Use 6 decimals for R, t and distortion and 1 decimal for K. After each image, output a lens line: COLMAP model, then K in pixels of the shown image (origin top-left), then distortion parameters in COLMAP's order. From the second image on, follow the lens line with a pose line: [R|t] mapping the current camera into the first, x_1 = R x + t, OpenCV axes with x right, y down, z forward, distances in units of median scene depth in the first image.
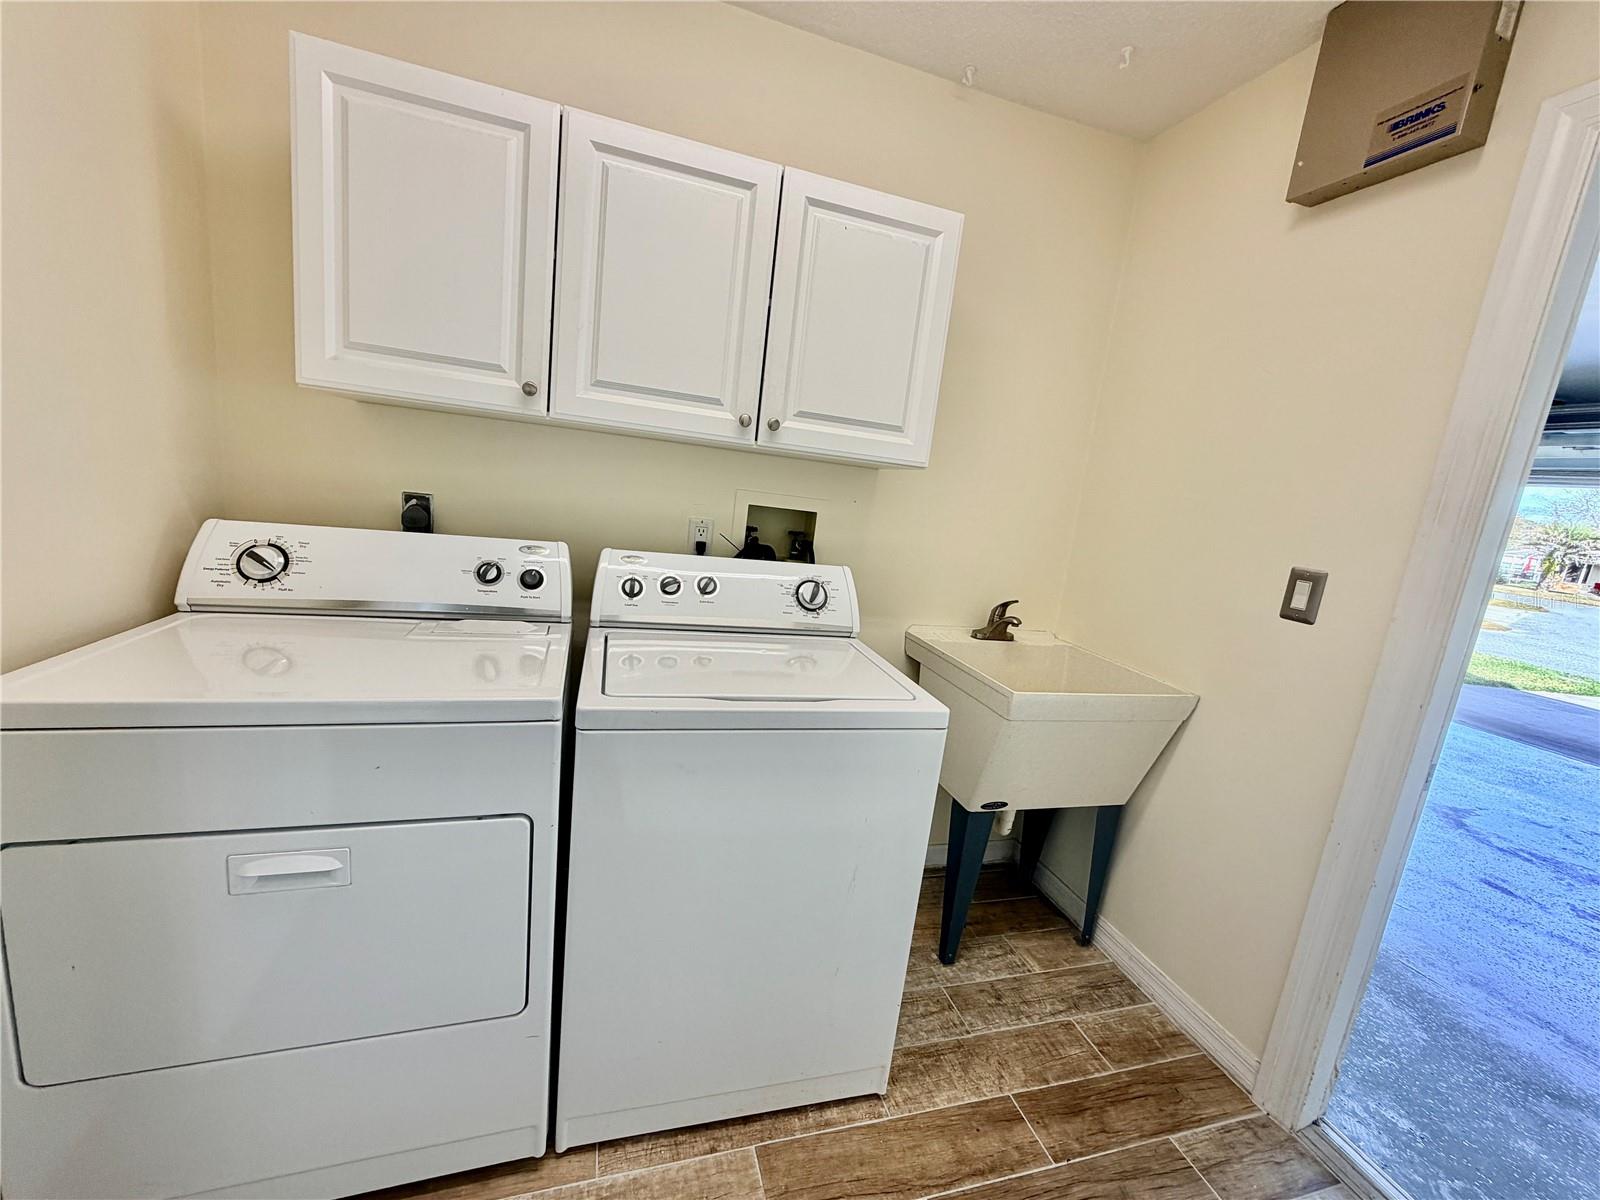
lens RADIAL K [[637.0, 0, 804.7], [0, 637.0, 604.3], [0, 0, 1]] dist [-0.001283, 0.000348]
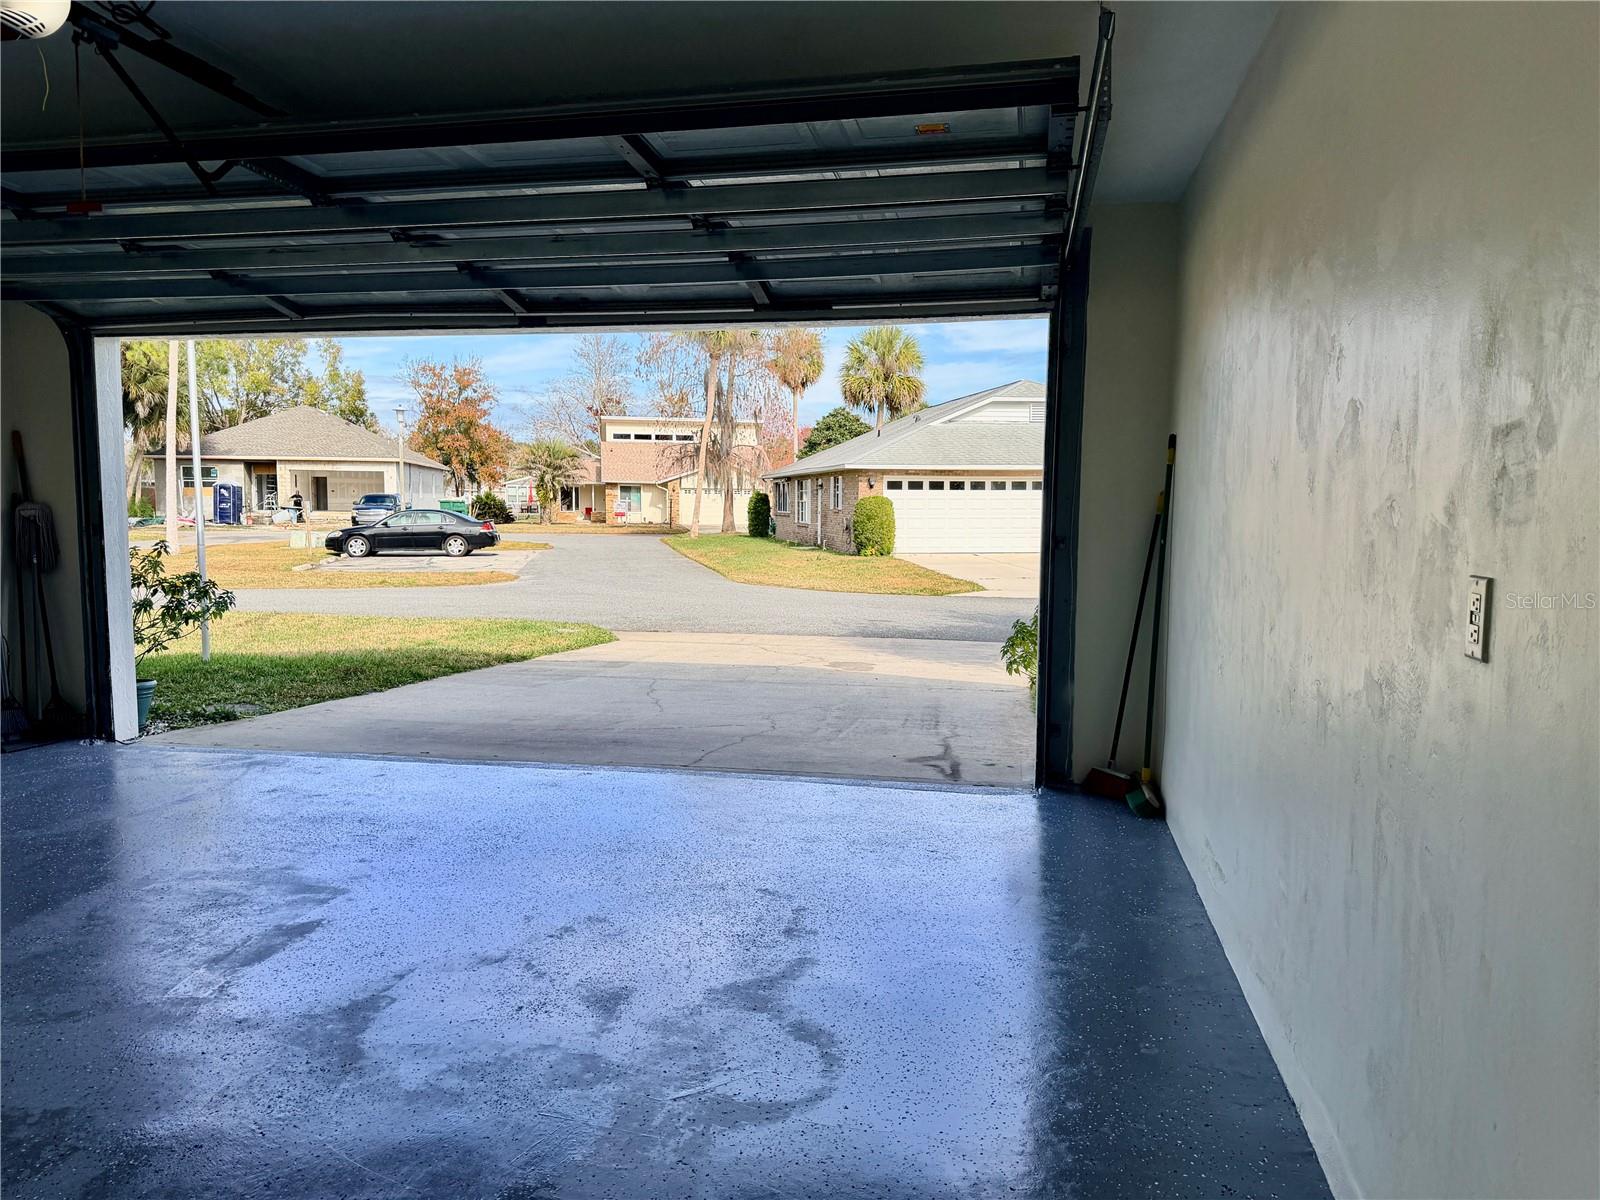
lens RADIAL K [[1124.7, 0, 799.1], [0, 1124.7, 601.7], [0, 0, 1]] dist [0.066937, -0.085010]
pose [[0.464879, -0.187077, 0.865384, 0.297126], [0.209572, 0.972896, 0.097738, 0.020535], [-0.860213, 0.135923, 0.491485, 0.171962]]
